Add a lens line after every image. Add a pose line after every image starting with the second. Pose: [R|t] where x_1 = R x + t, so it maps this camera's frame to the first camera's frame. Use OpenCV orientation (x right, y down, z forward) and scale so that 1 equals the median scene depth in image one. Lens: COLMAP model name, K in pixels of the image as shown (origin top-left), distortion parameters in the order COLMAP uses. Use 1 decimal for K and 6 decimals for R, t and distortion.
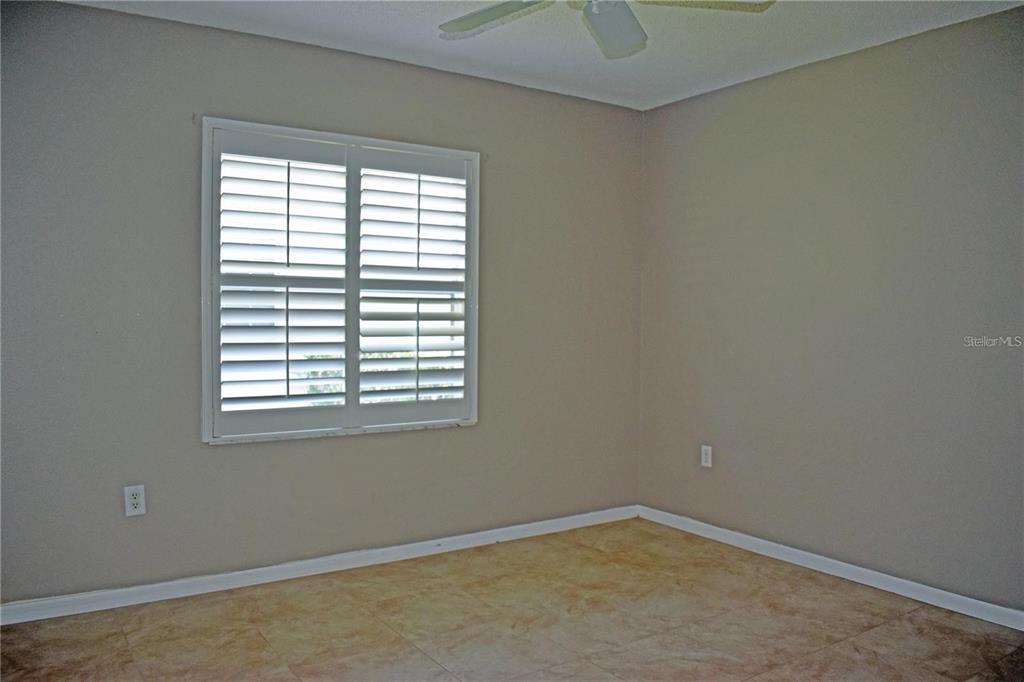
lens RADIAL K [[797.4, 0, 512.0], [0, 797.4, 341.0], [0, 0, 1]] dist [-0.094445, 0.012525]
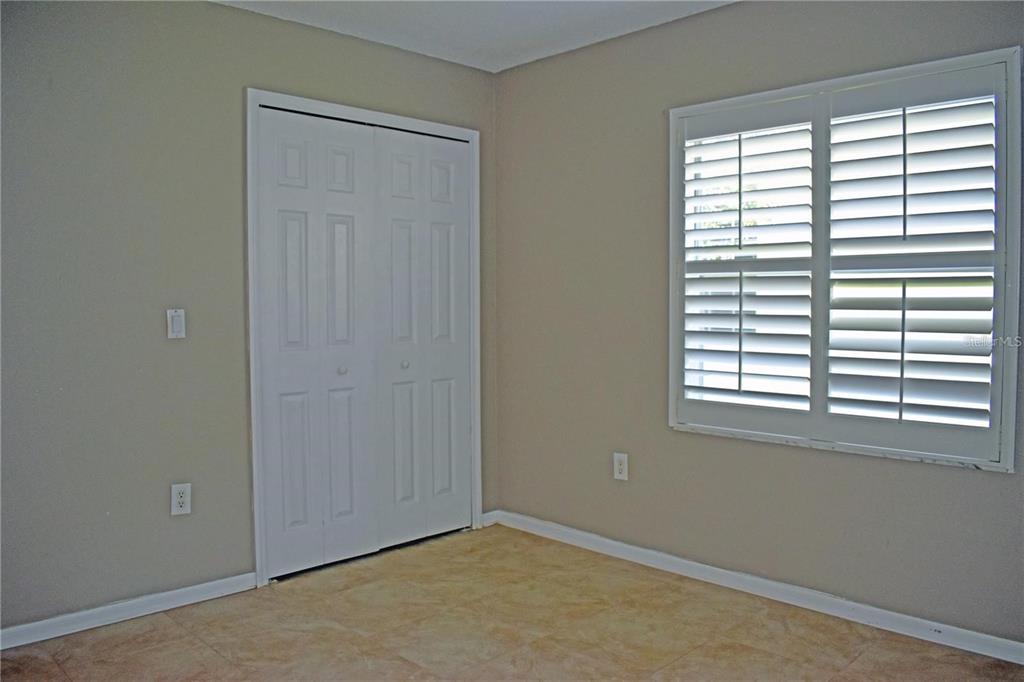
lens RADIAL K [[797.4, 0, 512.0], [0, 797.4, 341.0], [0, 0, 1]] dist [-0.094445, 0.012525]
pose [[0.188168, 0.041816, -0.981246, 0.559223], [-0.030693, 0.998856, 0.036681, -0.013616], [0.981657, 0.023215, 0.189236, 0.567168]]
